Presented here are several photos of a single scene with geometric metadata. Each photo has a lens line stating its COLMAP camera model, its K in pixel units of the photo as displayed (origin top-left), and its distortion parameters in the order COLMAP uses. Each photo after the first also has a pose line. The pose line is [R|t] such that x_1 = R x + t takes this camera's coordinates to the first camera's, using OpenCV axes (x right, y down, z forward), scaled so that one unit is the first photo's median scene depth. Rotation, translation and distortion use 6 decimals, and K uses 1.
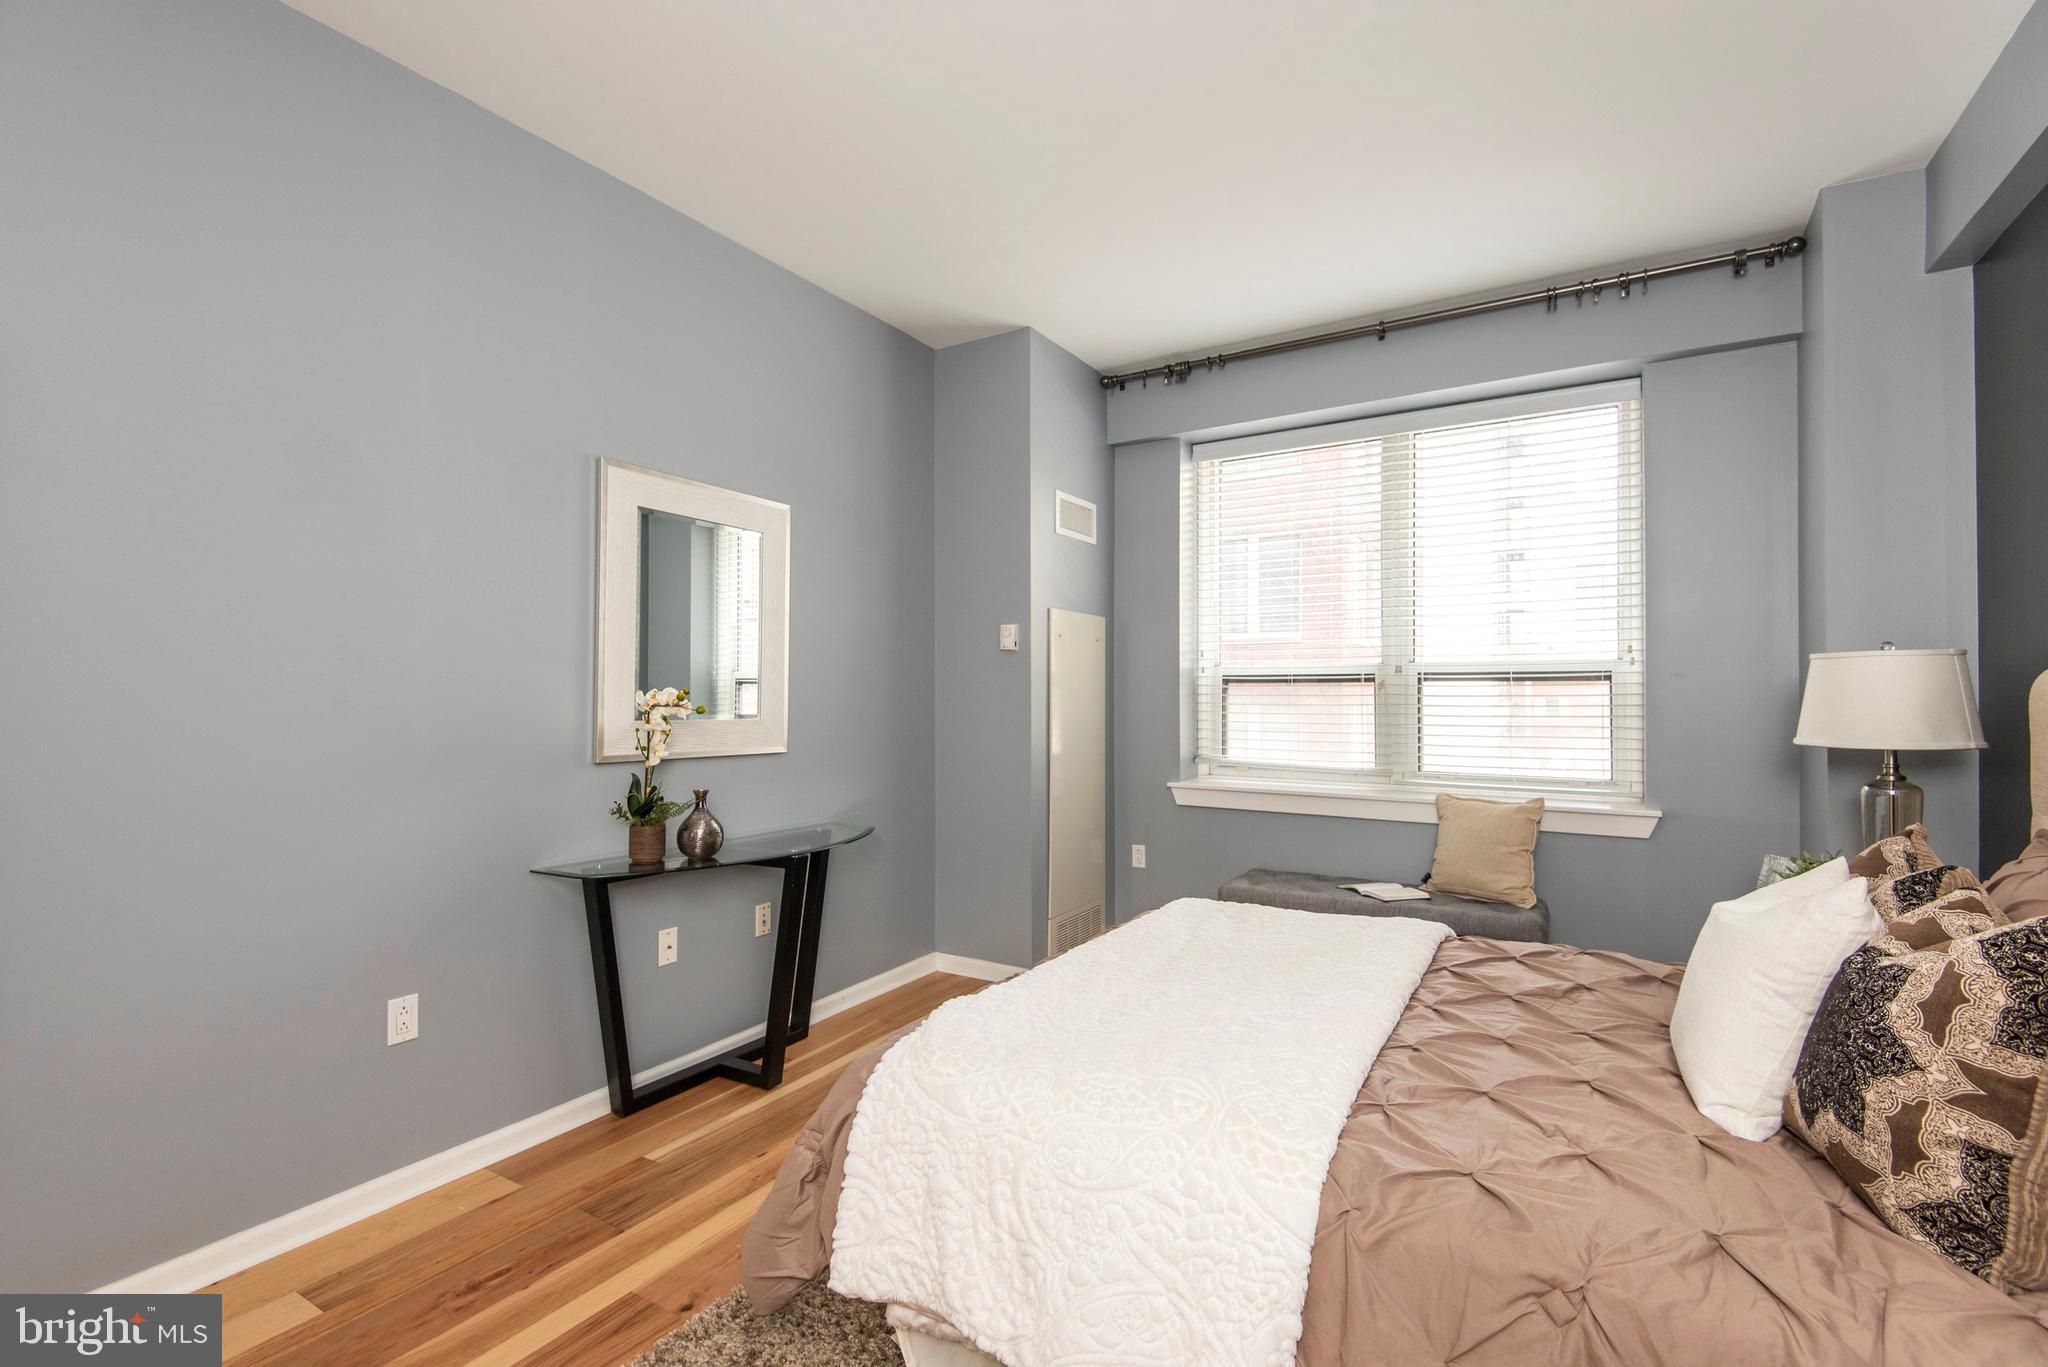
lens RADIAL K [[948.9, 0, 1031.1], [0, 948.9, 678.8], [0, 0, 1]] dist [0.026511, -0.018062]
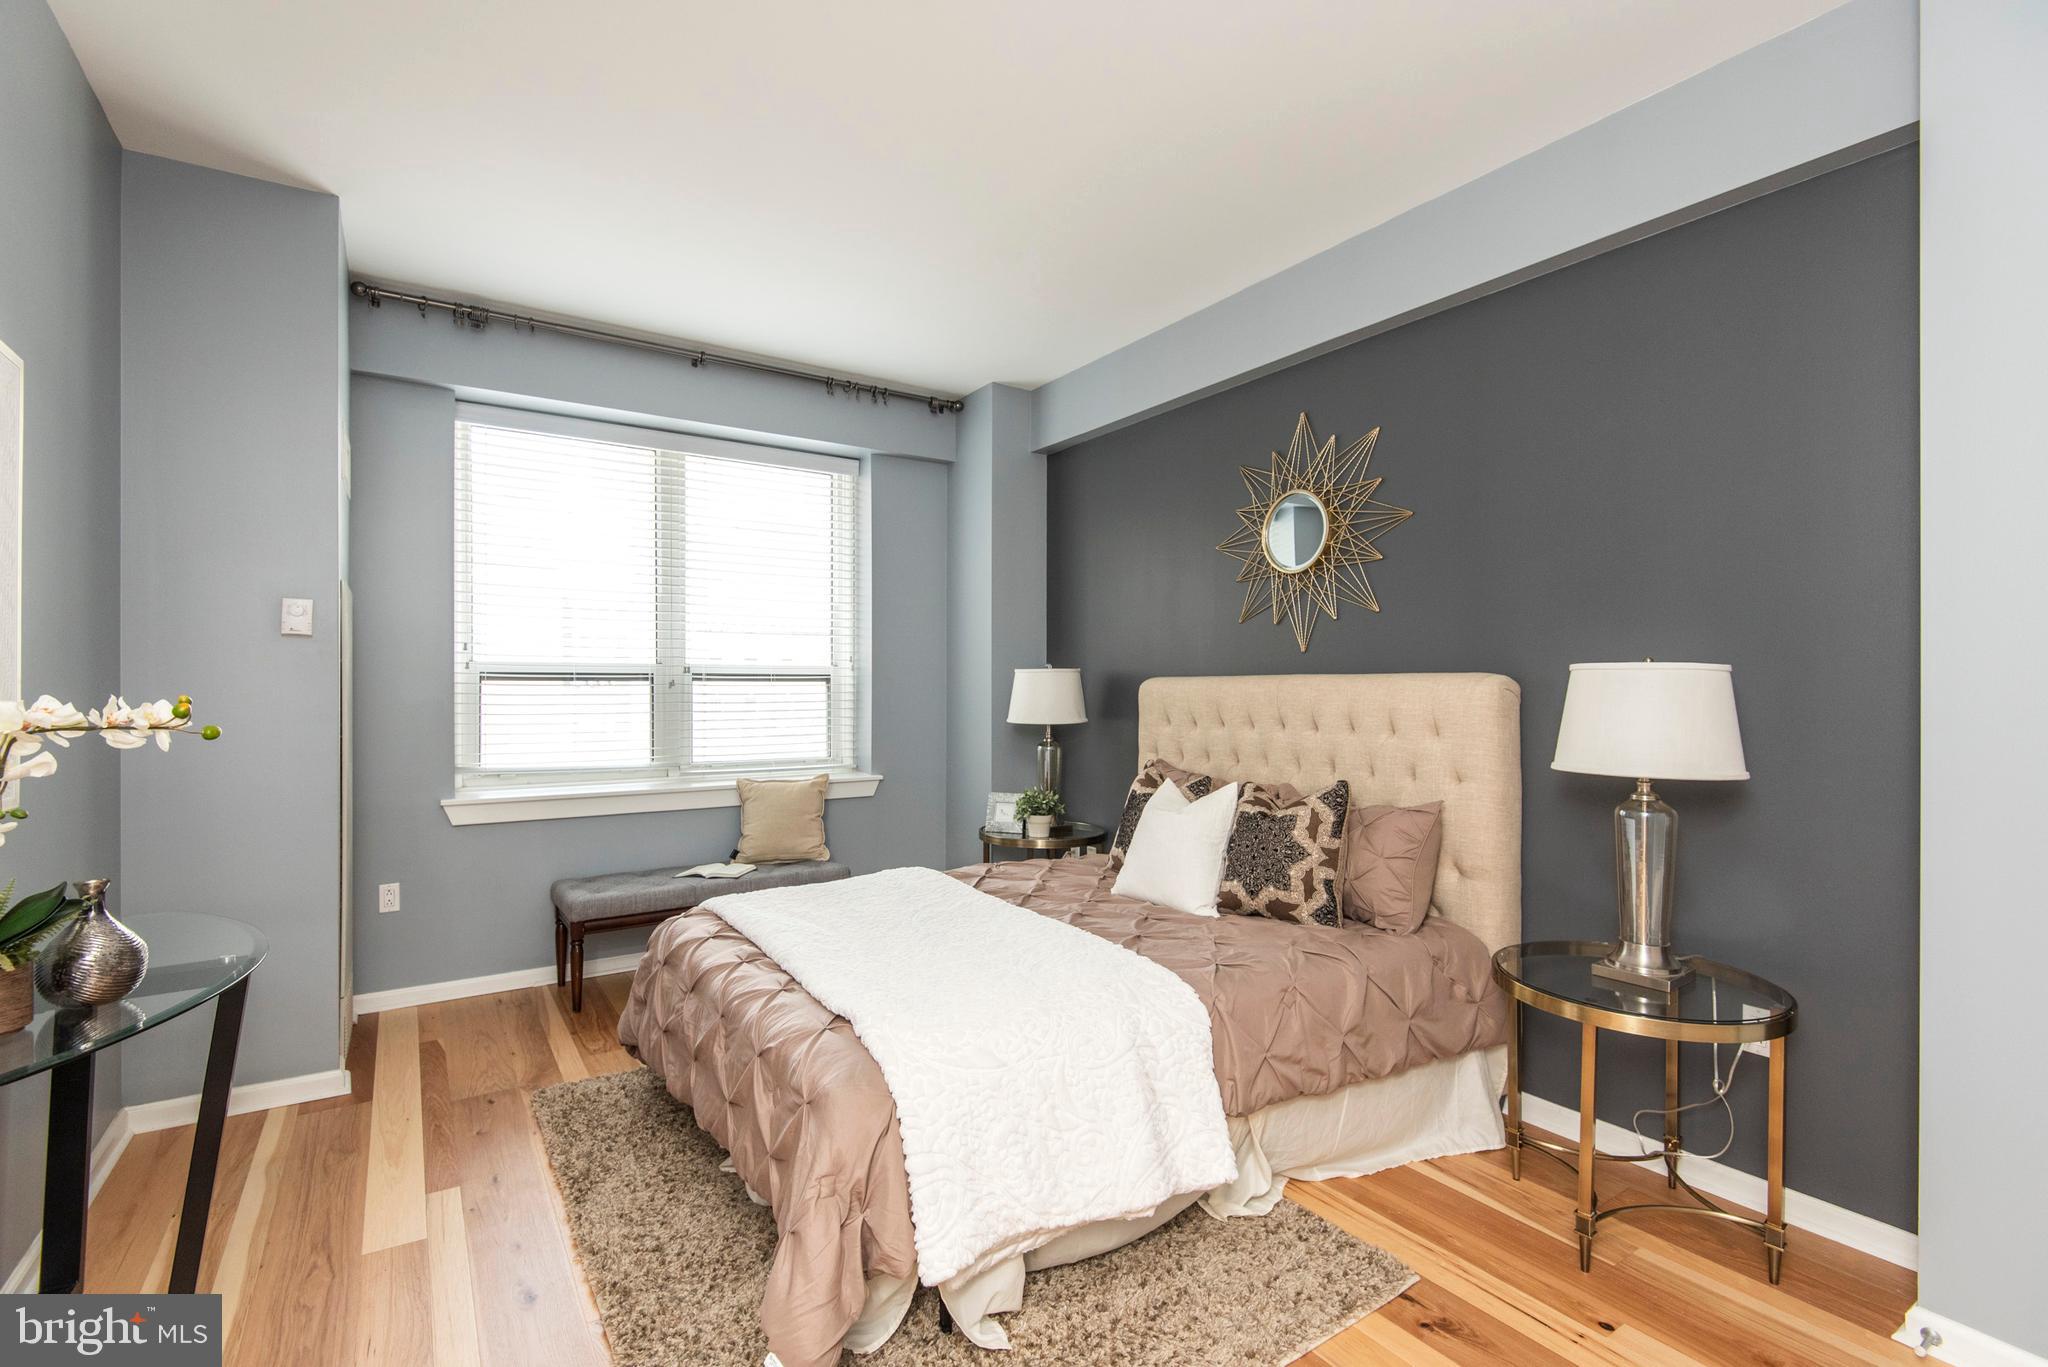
lens RADIAL K [[948.9, 0, 1025.7], [0, 948.9, 675.0], [0, 0, 1]] dist [0.026511, -0.018062]
pose [[0.405641, 0.009560, 0.913983, -0.647160], [-0.015542, 0.999873, -0.003560, -0.008672], [-0.913901, -0.012761, 0.405738, 0.292652]]
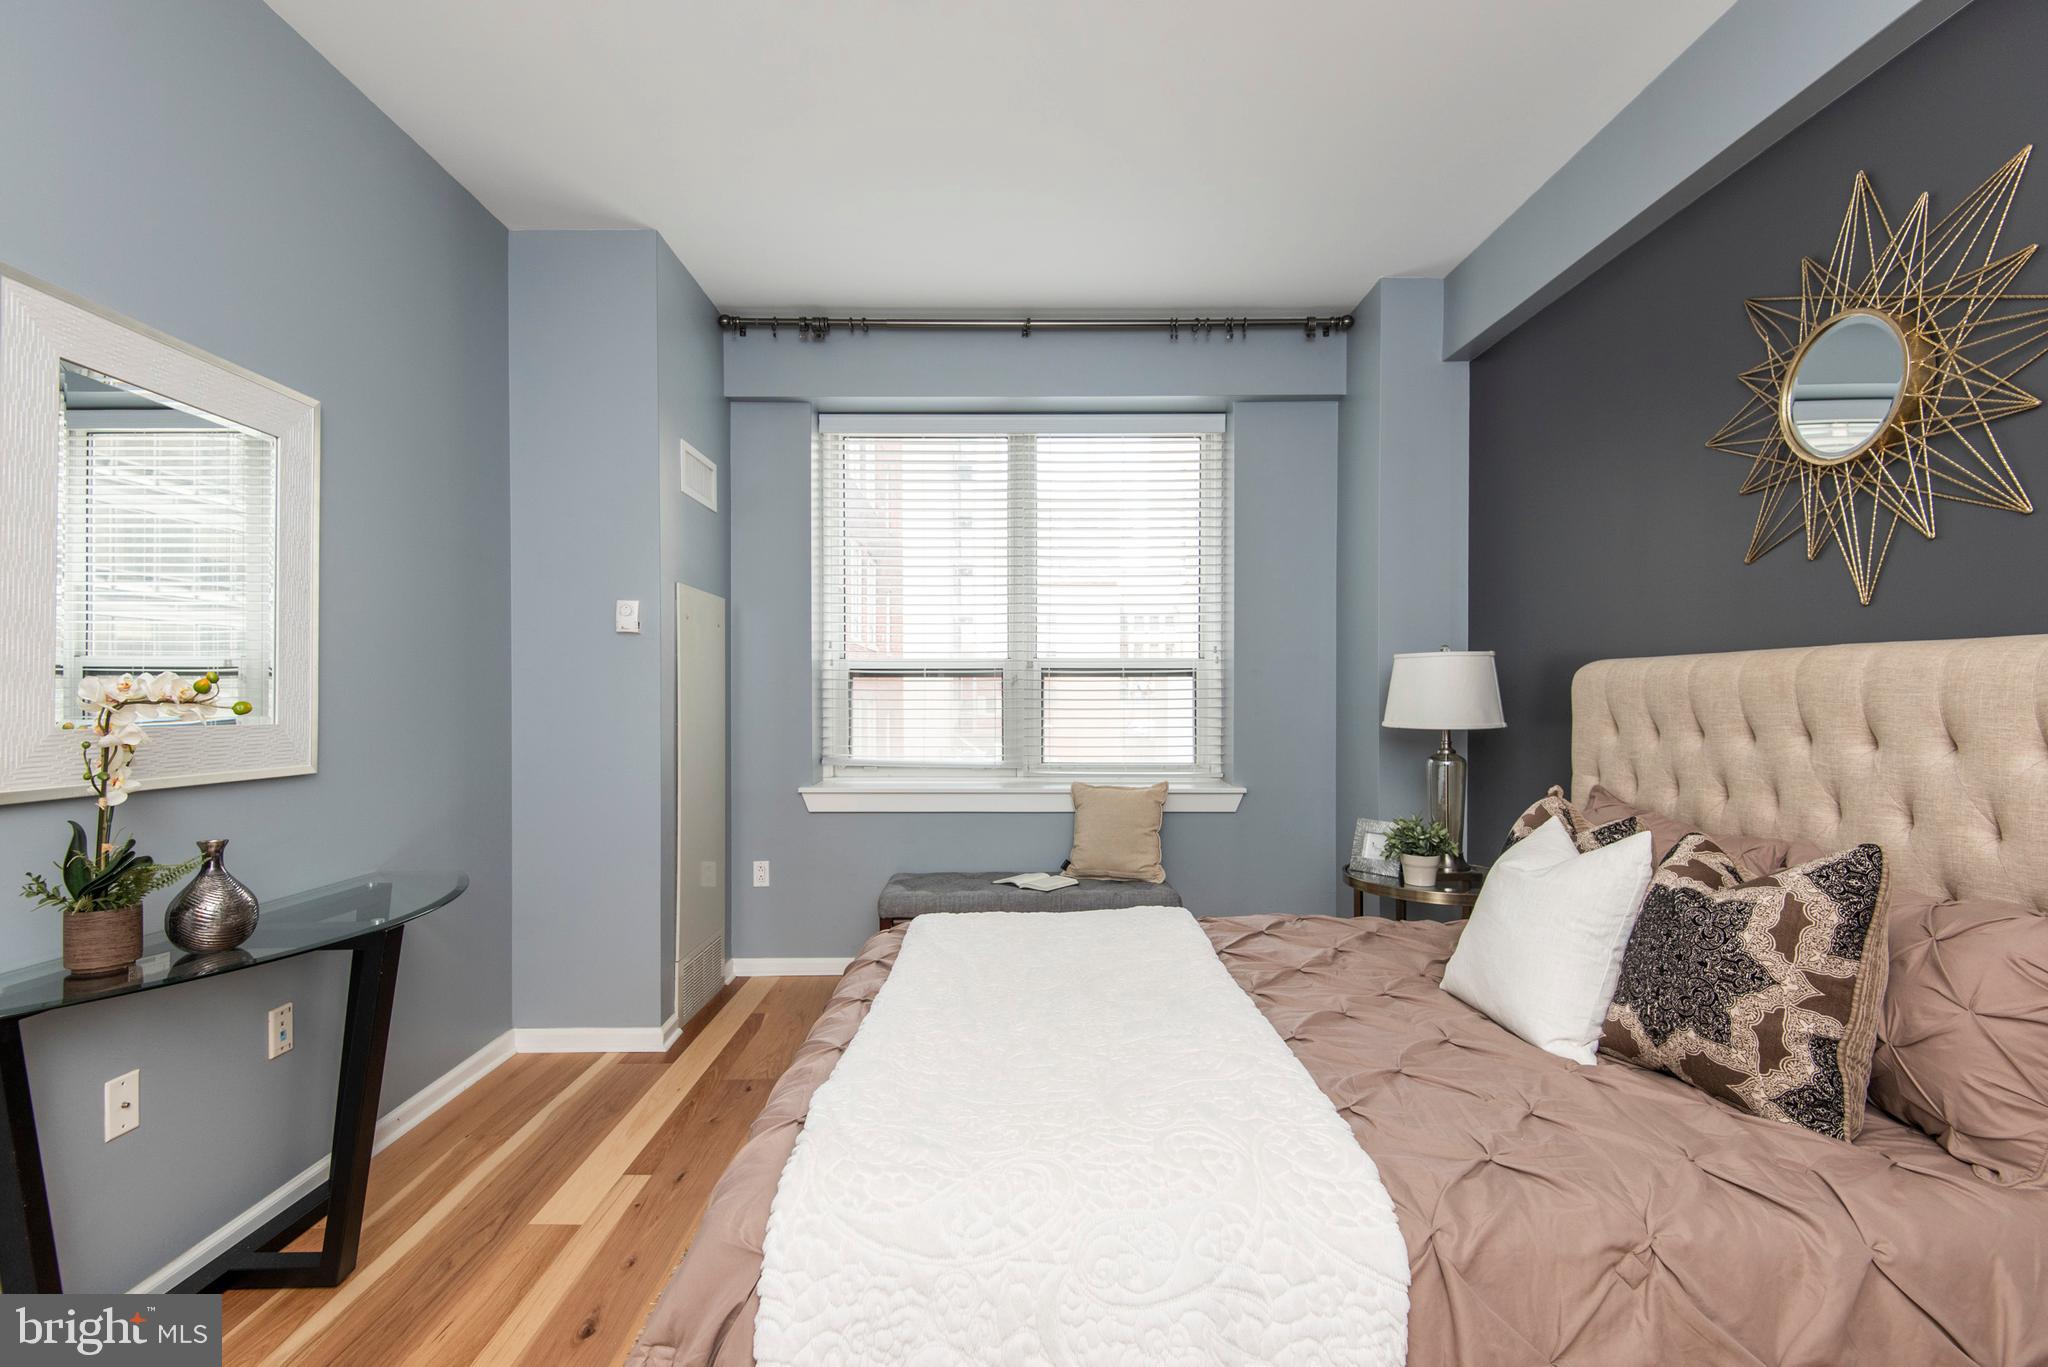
lens RADIAL K [[948.9, 0, 1019.3], [0, 948.9, 687.5], [0, 0, 1]] dist [0.026511, -0.018062]
pose [[0.845577, 0.001177, 0.533852, -0.238655], [-0.006791, 0.999940, 0.008551, 0.009716], [-0.533810, -0.010856, 0.845535, 0.205643]]
